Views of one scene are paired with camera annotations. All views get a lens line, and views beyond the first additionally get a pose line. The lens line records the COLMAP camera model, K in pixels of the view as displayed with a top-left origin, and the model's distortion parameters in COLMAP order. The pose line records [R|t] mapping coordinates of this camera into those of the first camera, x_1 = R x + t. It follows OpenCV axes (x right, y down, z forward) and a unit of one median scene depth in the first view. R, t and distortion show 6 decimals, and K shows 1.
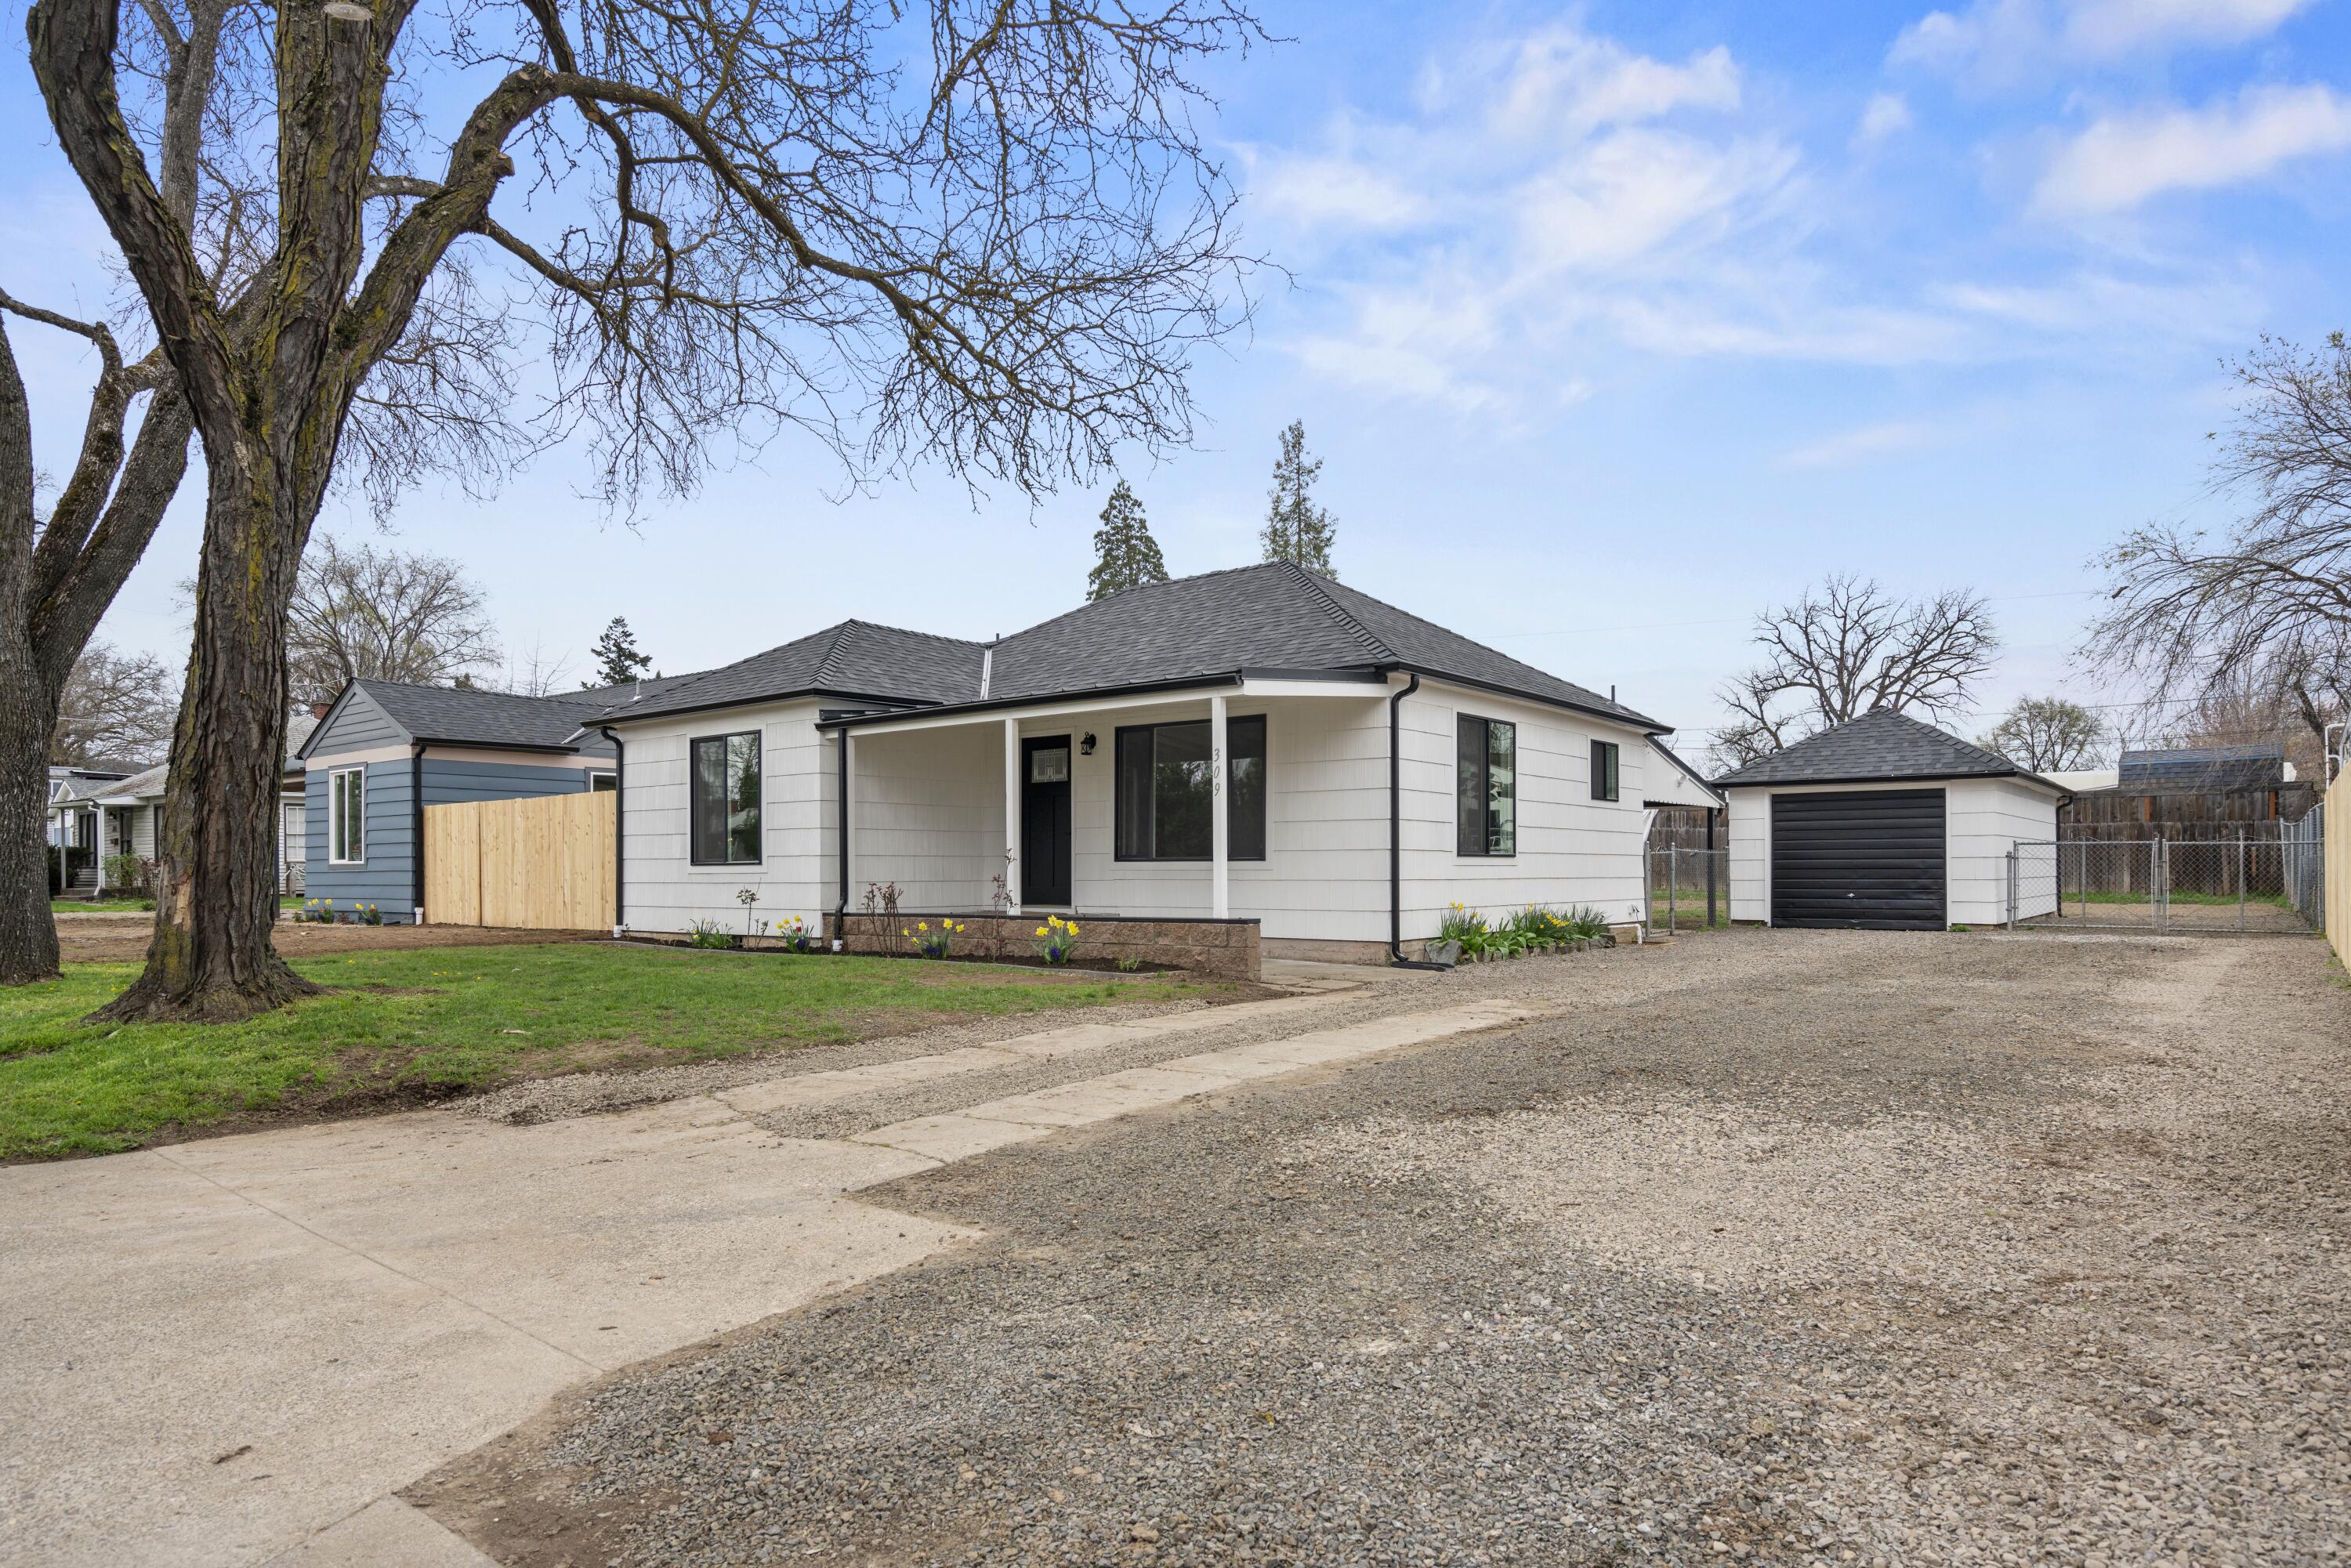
lens RADIAL K [[1352.3, 0, 1159.8], [0, 1352.3, 869.2], [0, 0, 1]] dist [0.011417, -0.007391]
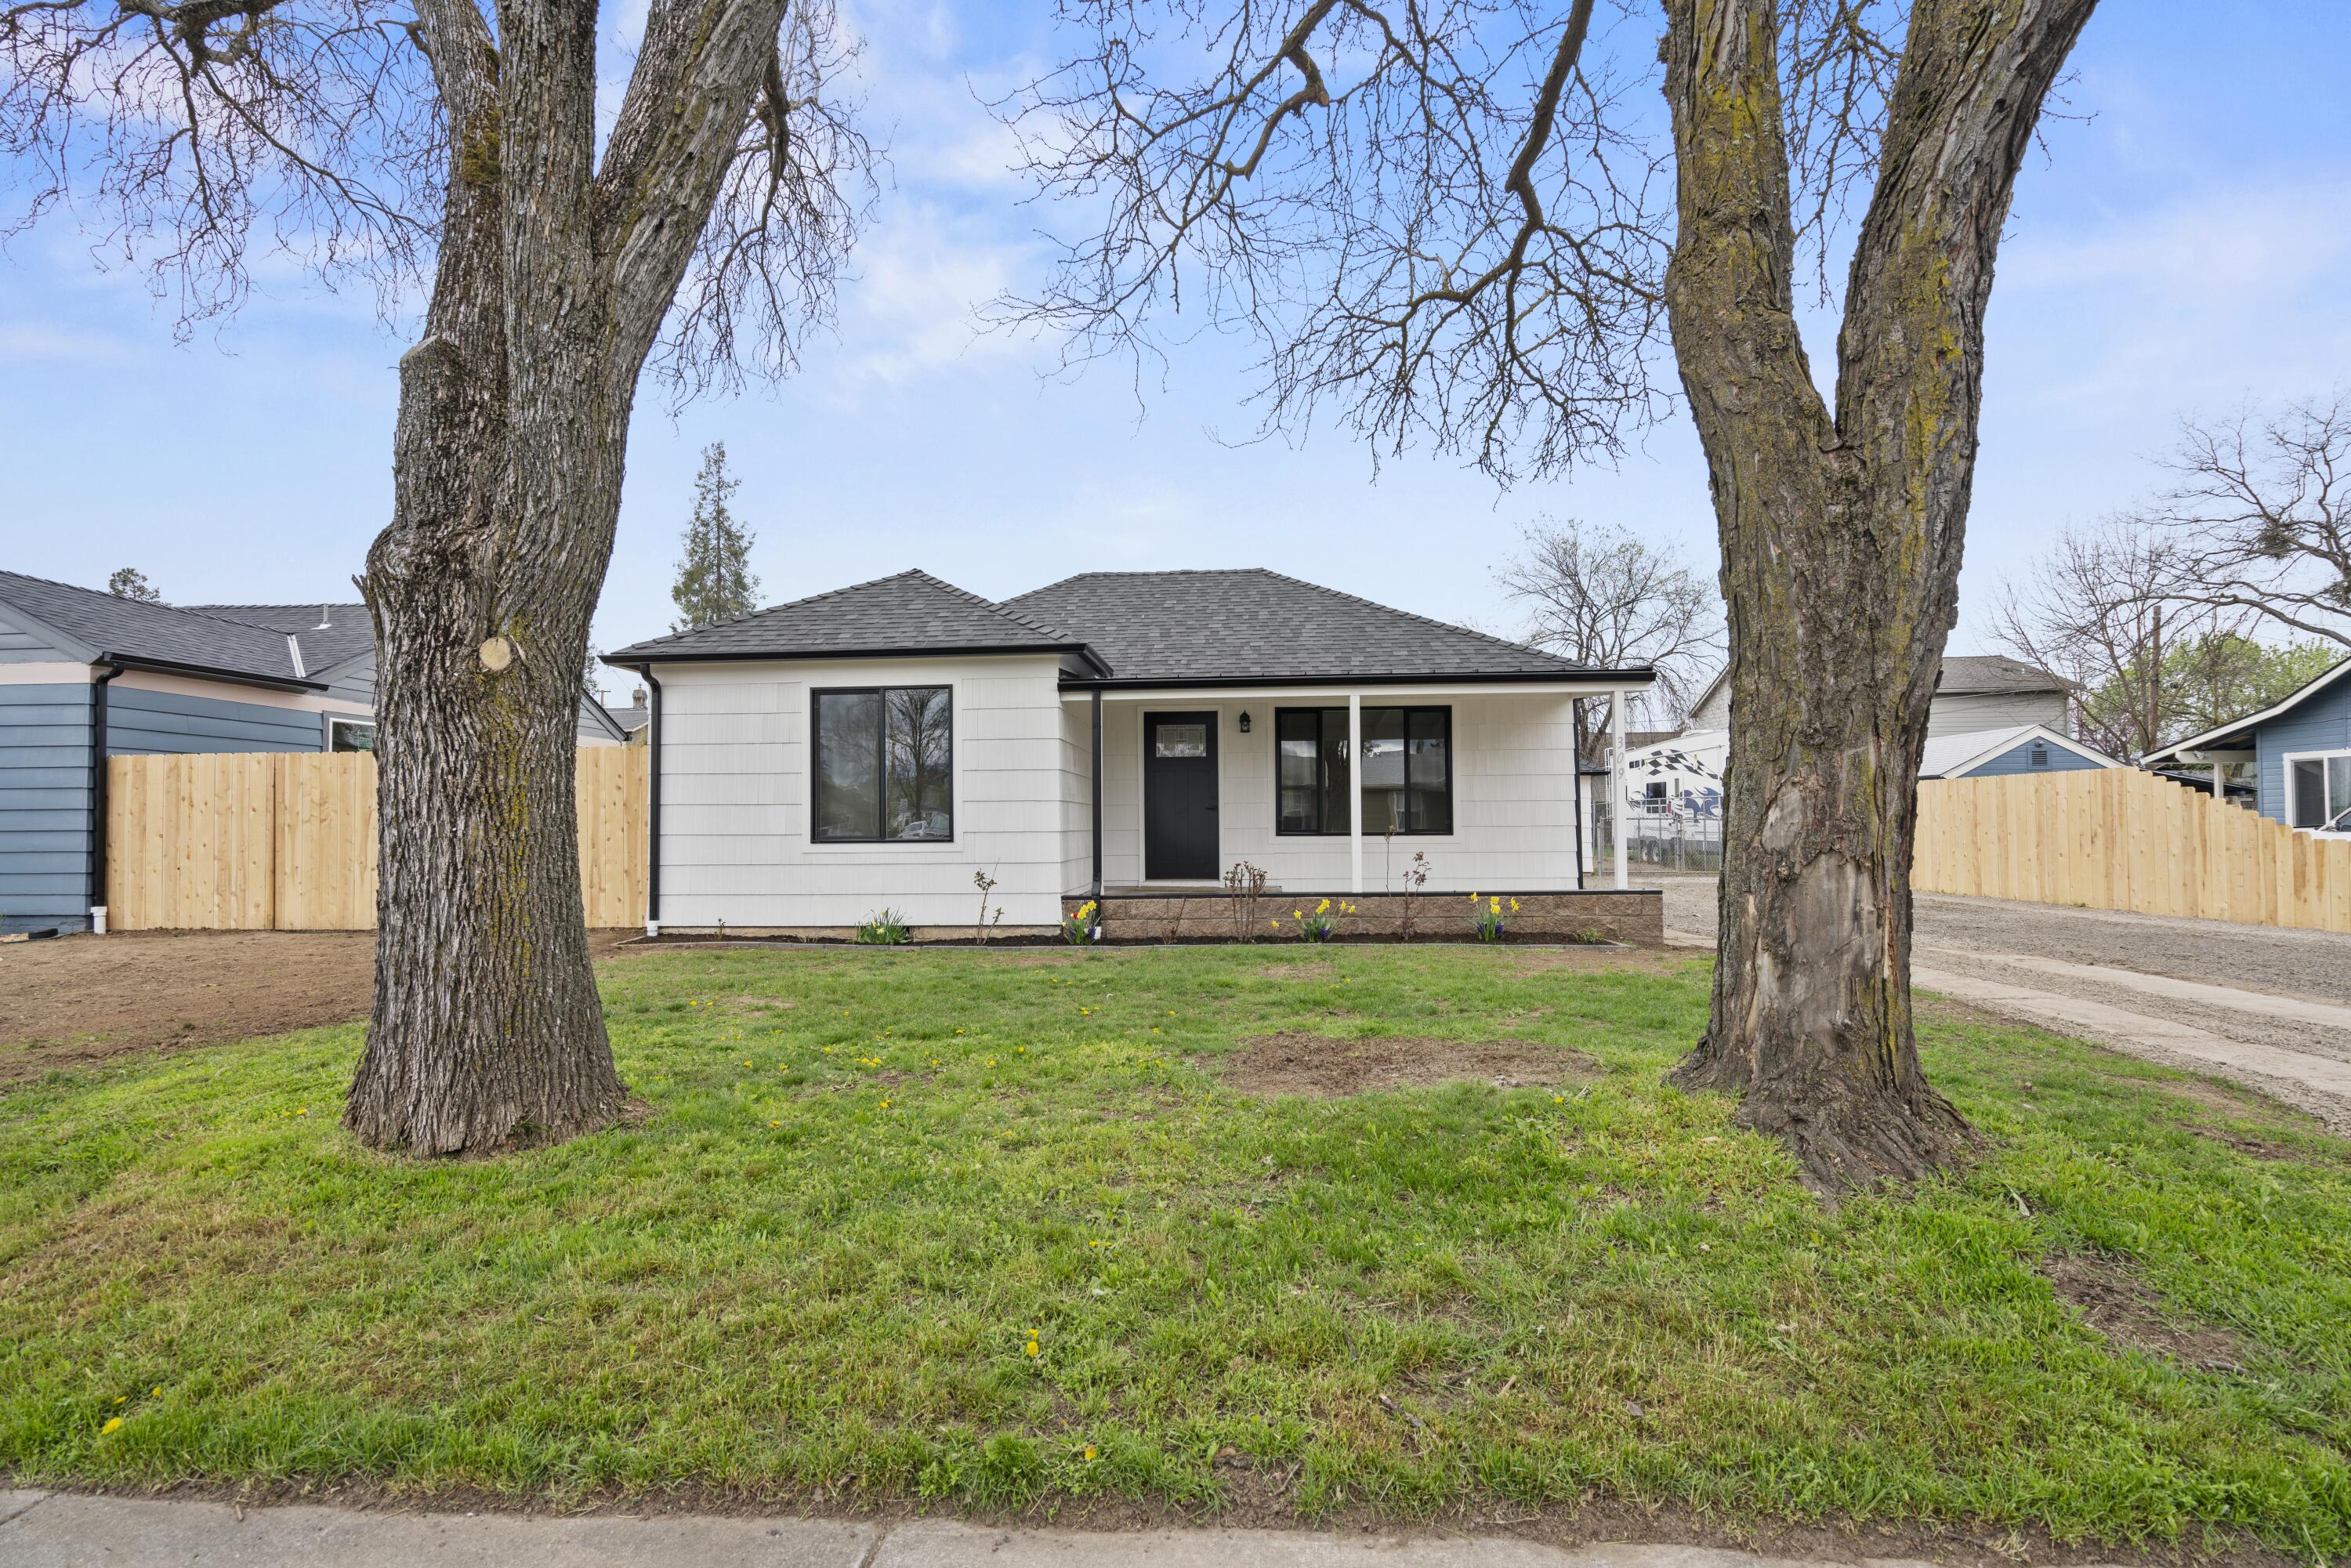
lens RADIAL K [[1046.6, 0, 1182.5], [0, 1046.6, 814.5], [0, 0, 1]] dist [-0.003864, -0.001235]
pose [[0.821162, 0.004717, 0.570676, -0.531680], [0.003615, 0.999903, -0.013468, -0.011089], [-0.570684, 0.013122, 0.821065, 0.359147]]
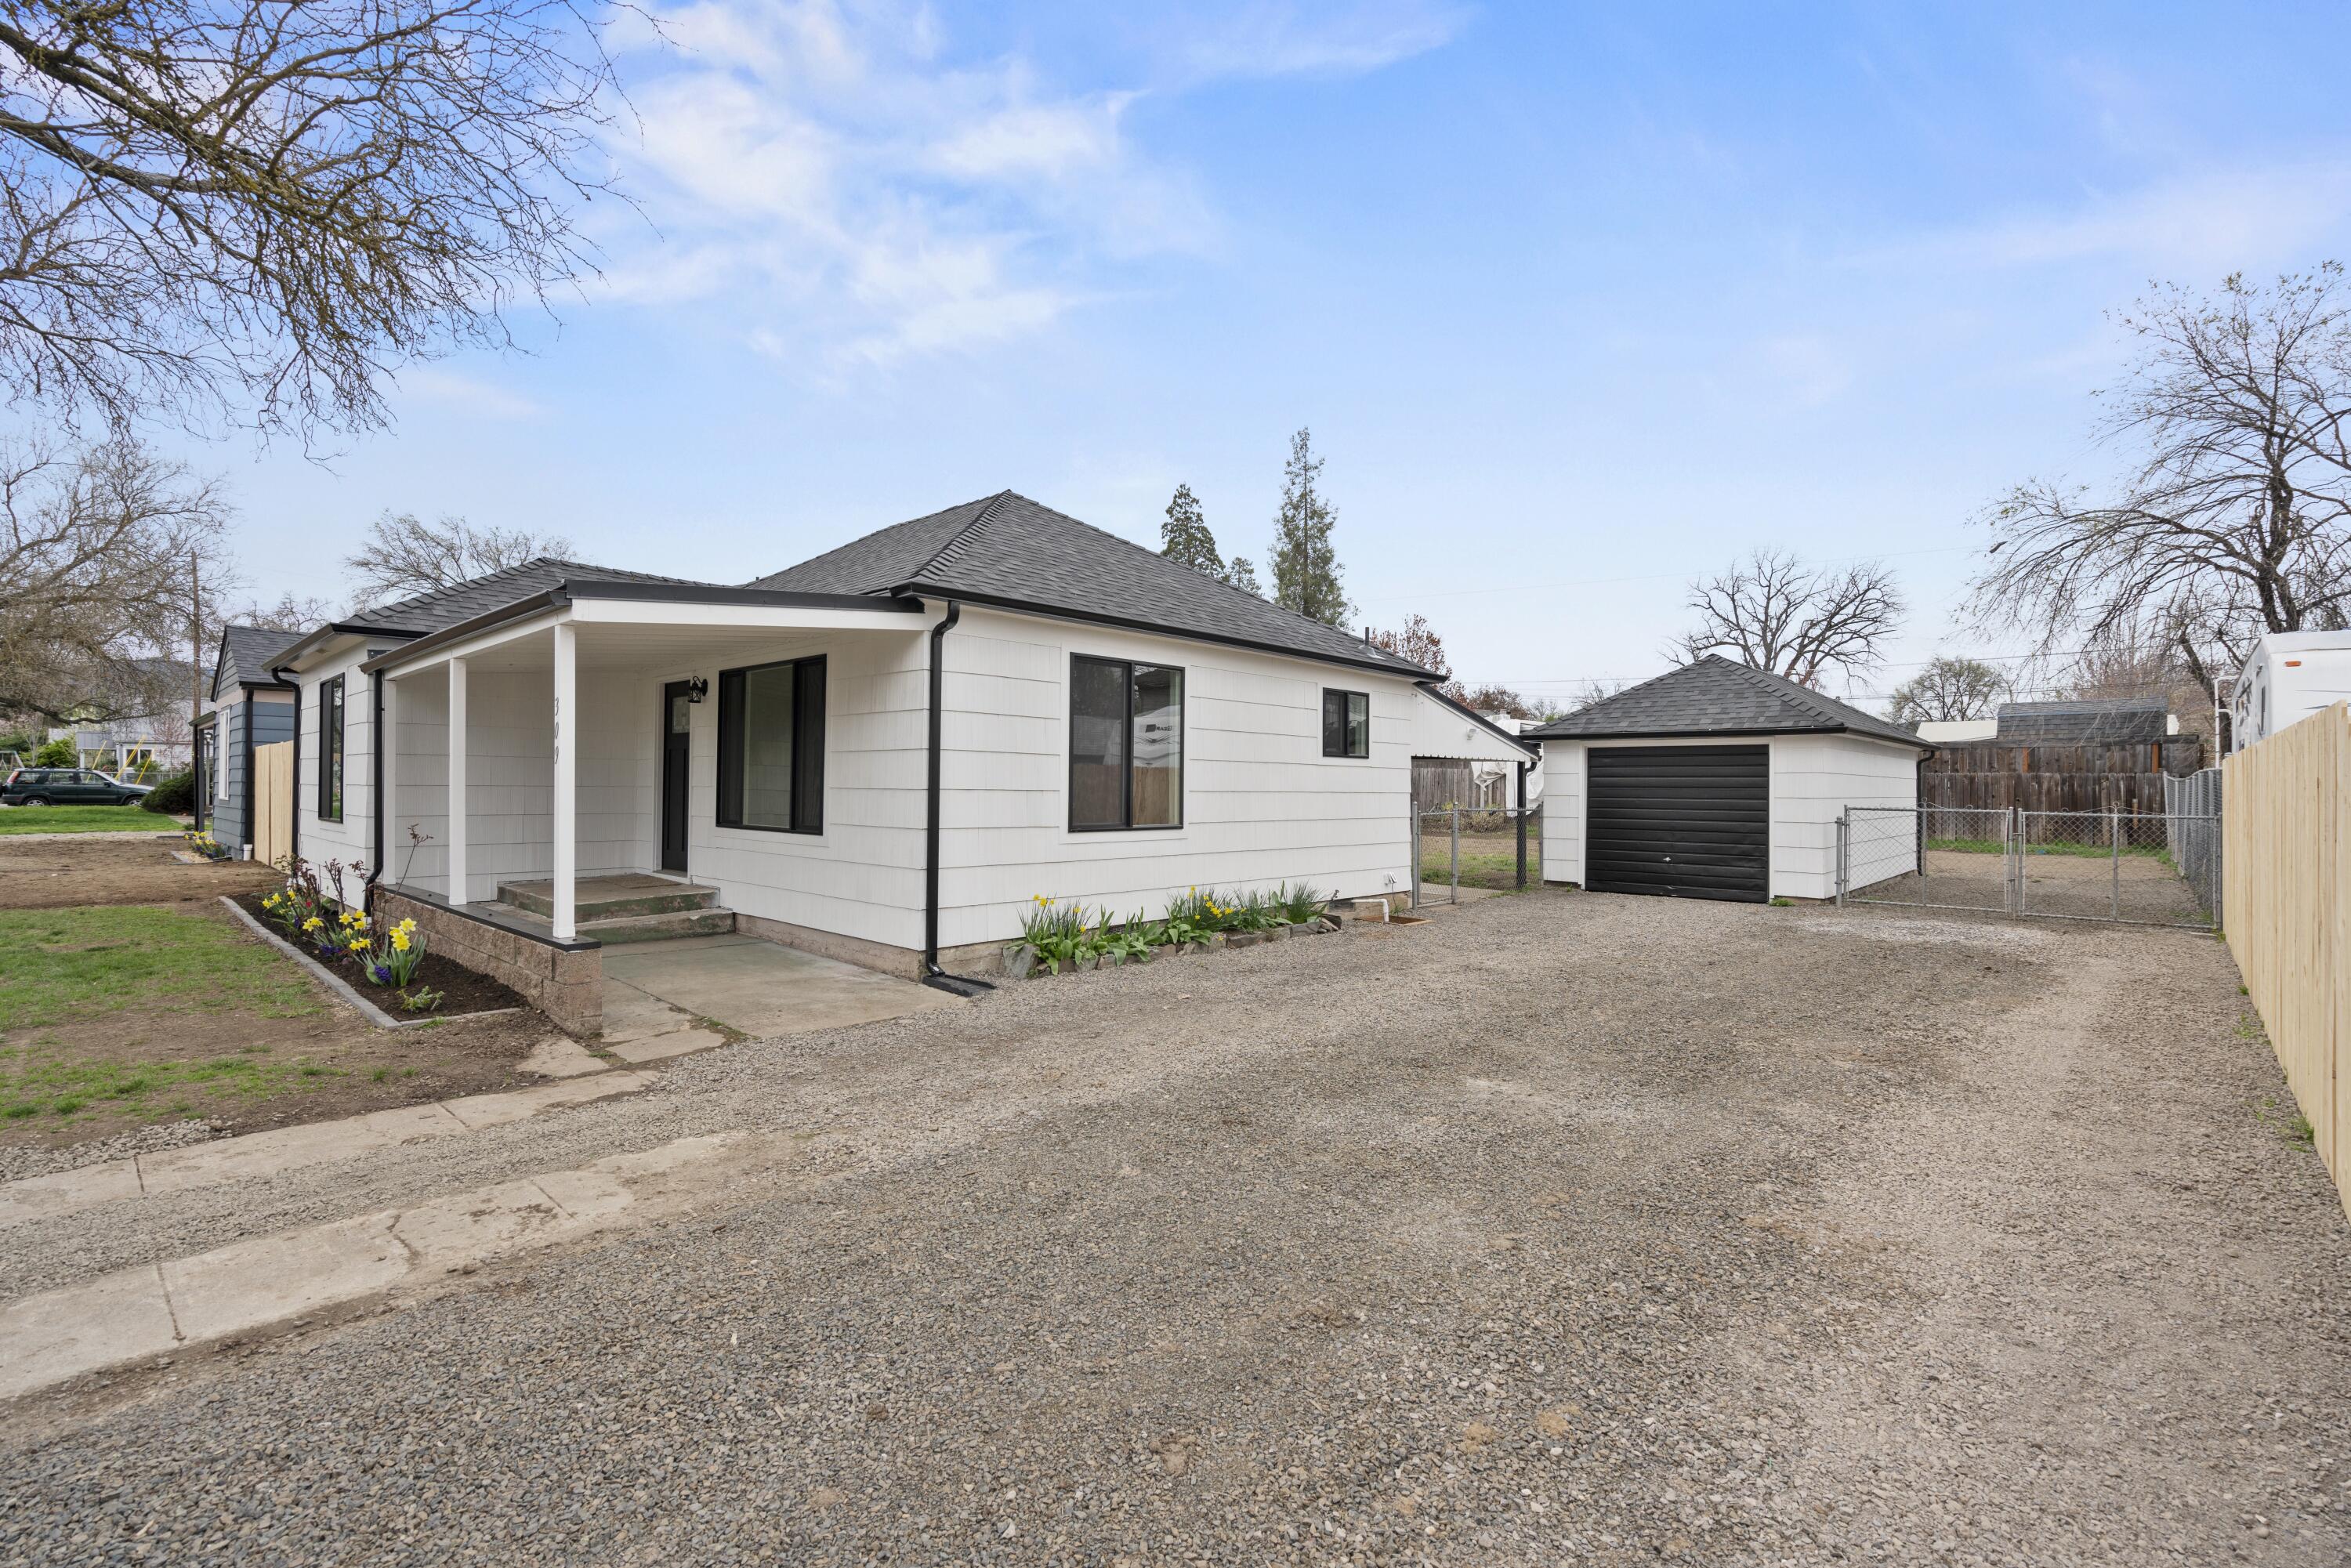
lens RADIAL K [[1046.6, 0, 1146.7], [0, 1046.6, 791.5], [0, 0, 1]] dist [-0.003864, -0.001235]
pose [[0.996499, 0.012262, -0.082695, 0.281652], [-0.012023, 0.999922, 0.003385, -0.032446], [0.082730, -0.002378, 0.996569, 0.343894]]
